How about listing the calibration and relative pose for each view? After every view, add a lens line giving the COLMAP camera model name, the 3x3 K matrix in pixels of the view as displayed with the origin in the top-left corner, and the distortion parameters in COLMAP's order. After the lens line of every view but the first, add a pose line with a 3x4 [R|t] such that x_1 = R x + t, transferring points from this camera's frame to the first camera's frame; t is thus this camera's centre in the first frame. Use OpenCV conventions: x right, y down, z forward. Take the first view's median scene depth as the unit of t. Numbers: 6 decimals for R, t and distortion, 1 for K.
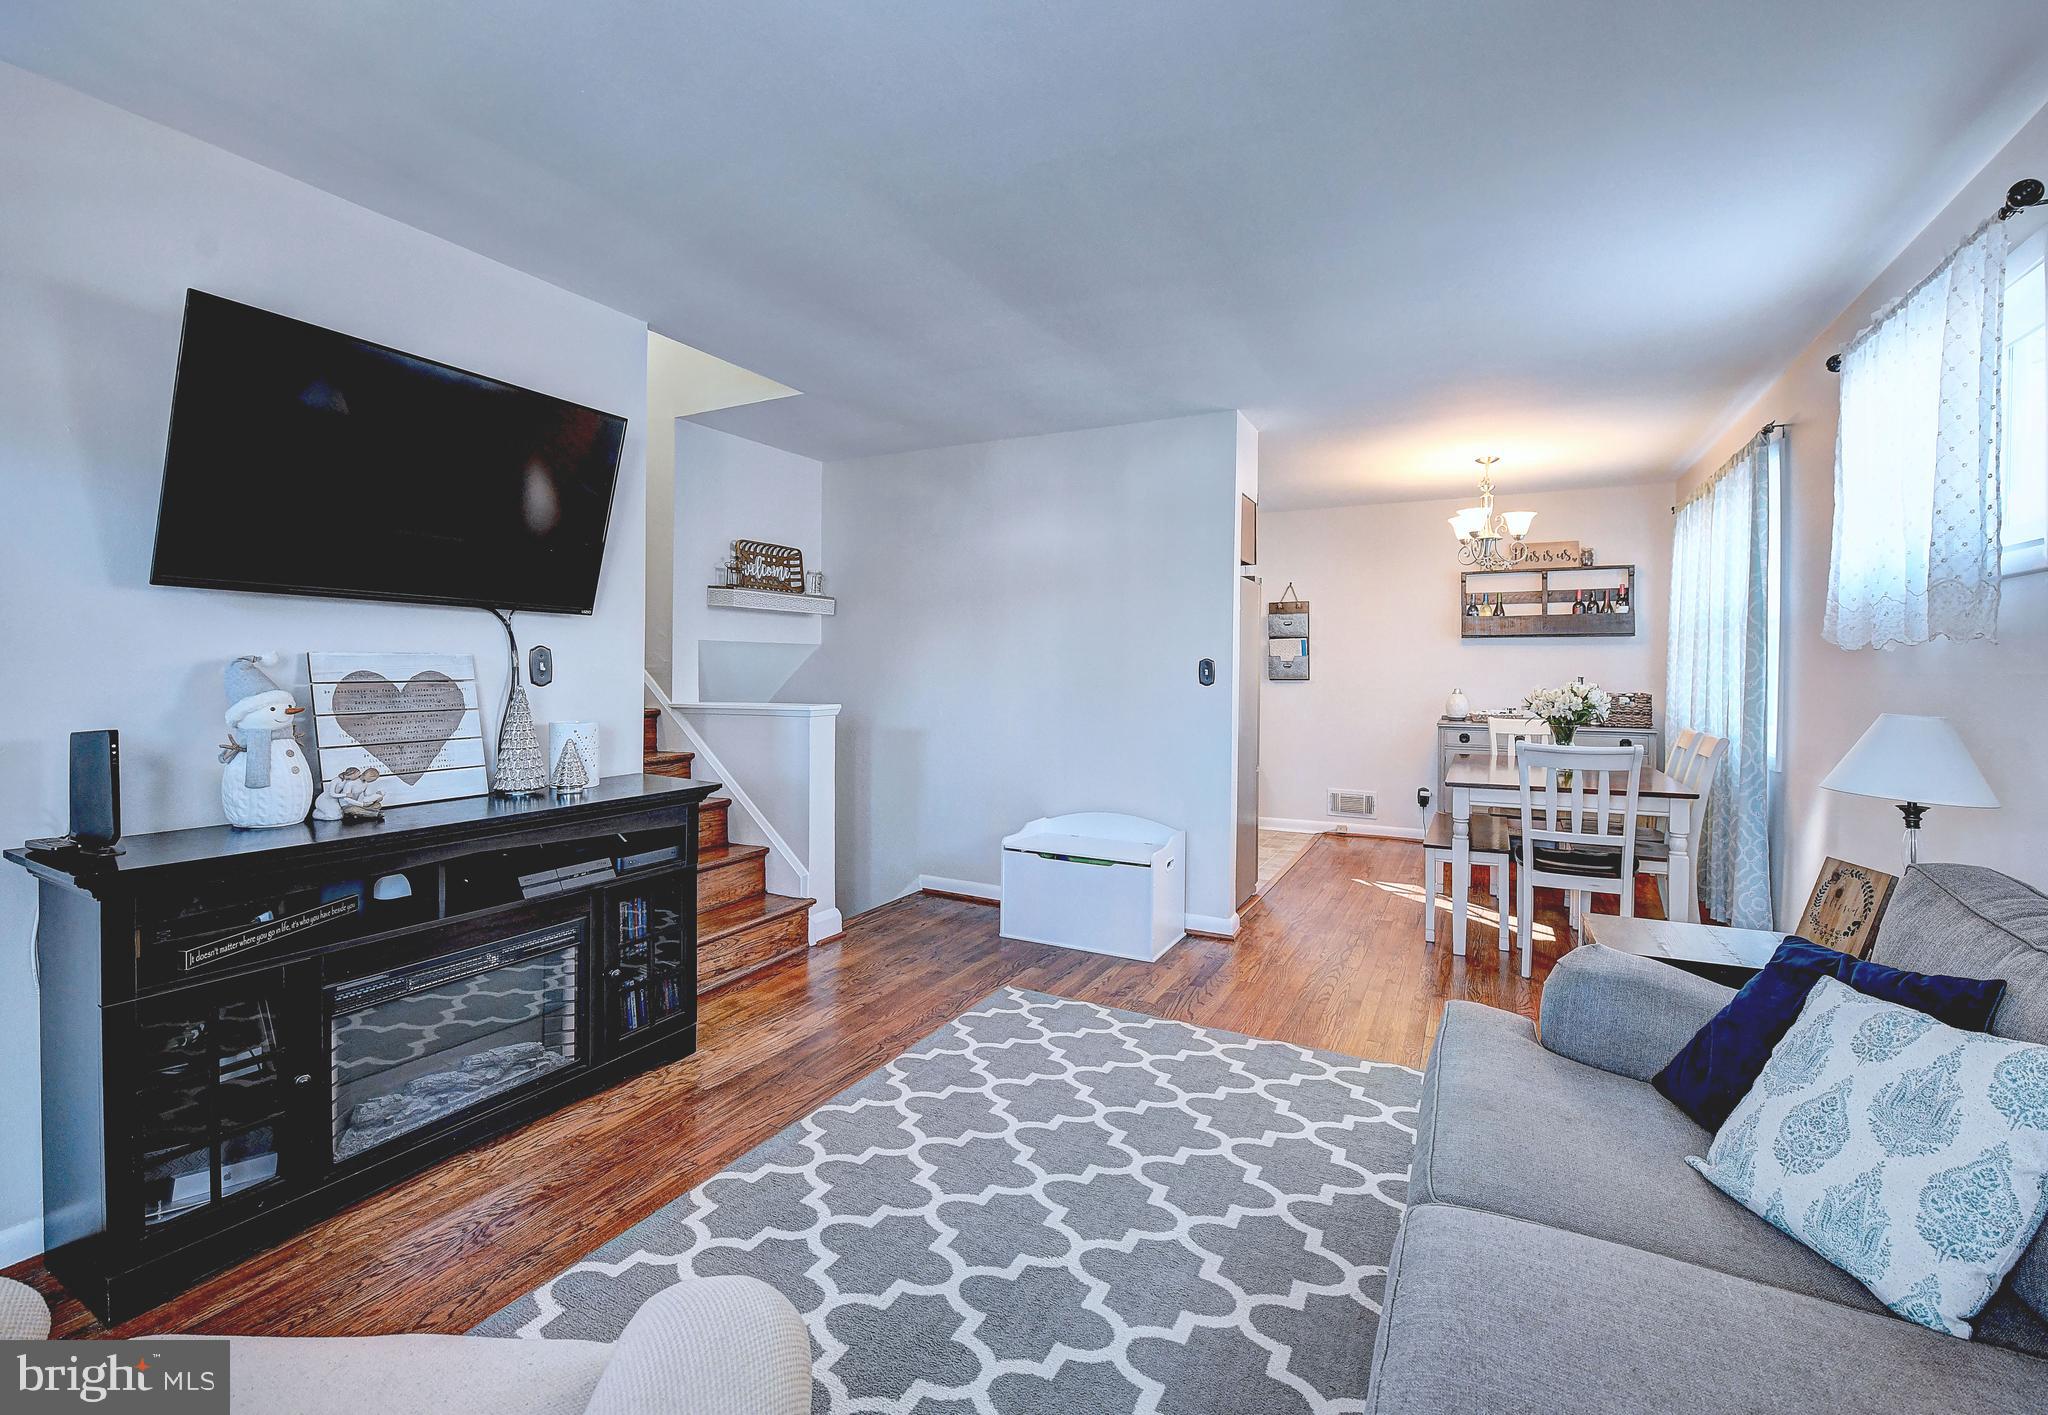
lens RADIAL K [[882.3, 0, 1023.4], [0, 882.3, 673.5], [0, 0, 1]] dist [-0.015204, -0.000216]
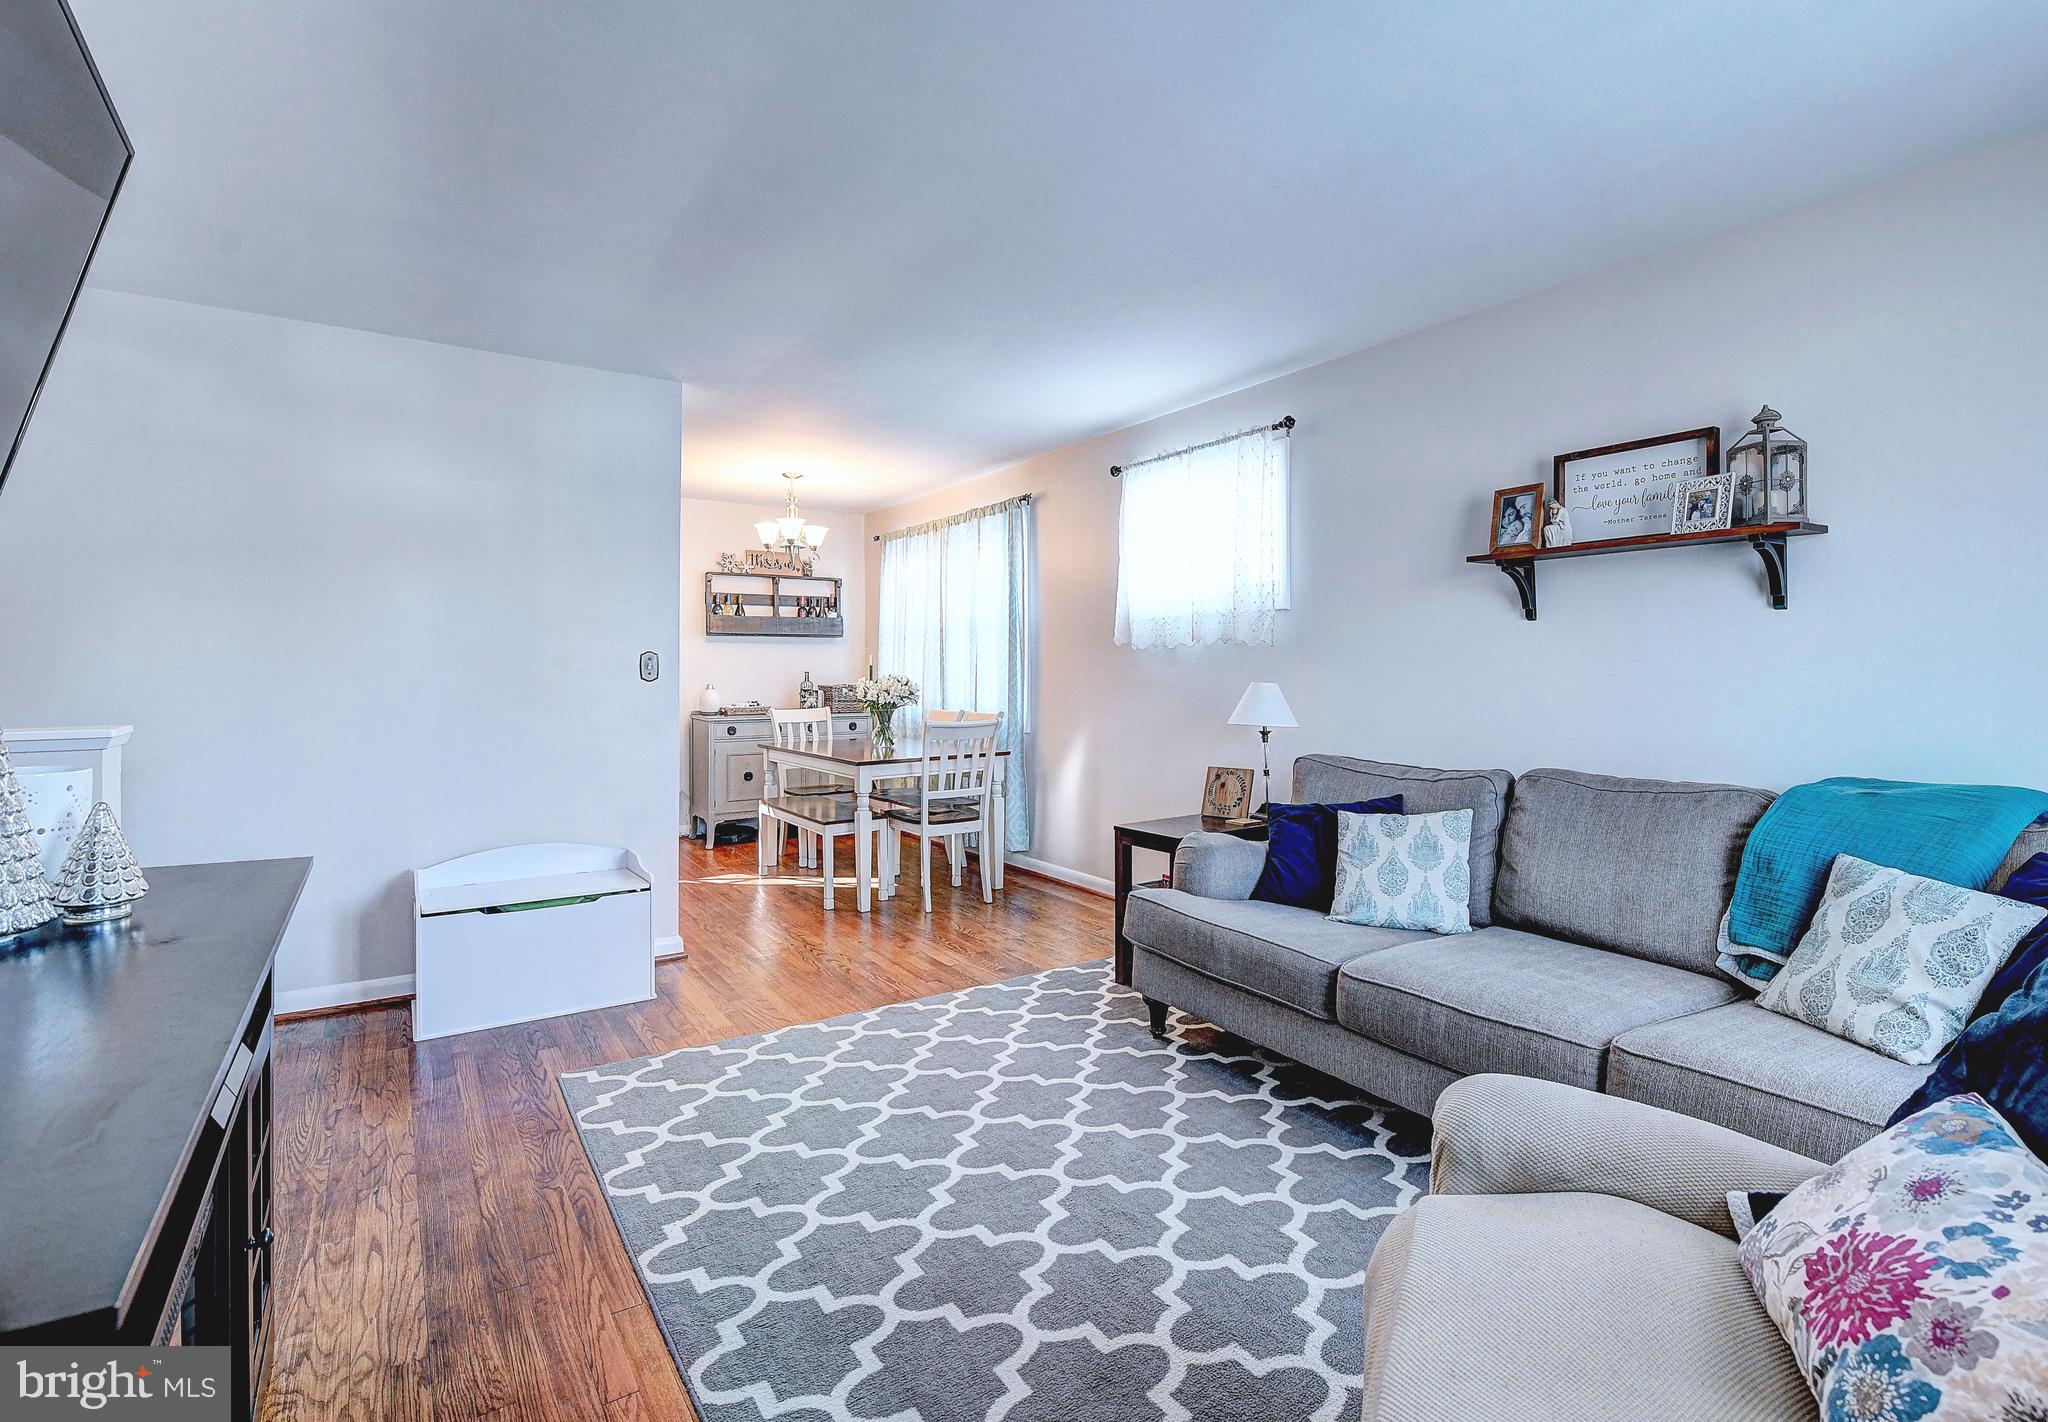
lens RADIAL K [[954.1, 0, 1025.4], [0, 954.1, 674.1], [0, 0, 1]] dist [-0.014450, -0.000267]
pose [[0.469825, -0.010009, 0.882703, -0.506745], [0.011548, 0.999920, 0.005192, 0.005793], [-0.882684, 0.007754, 0.469903, 0.229547]]
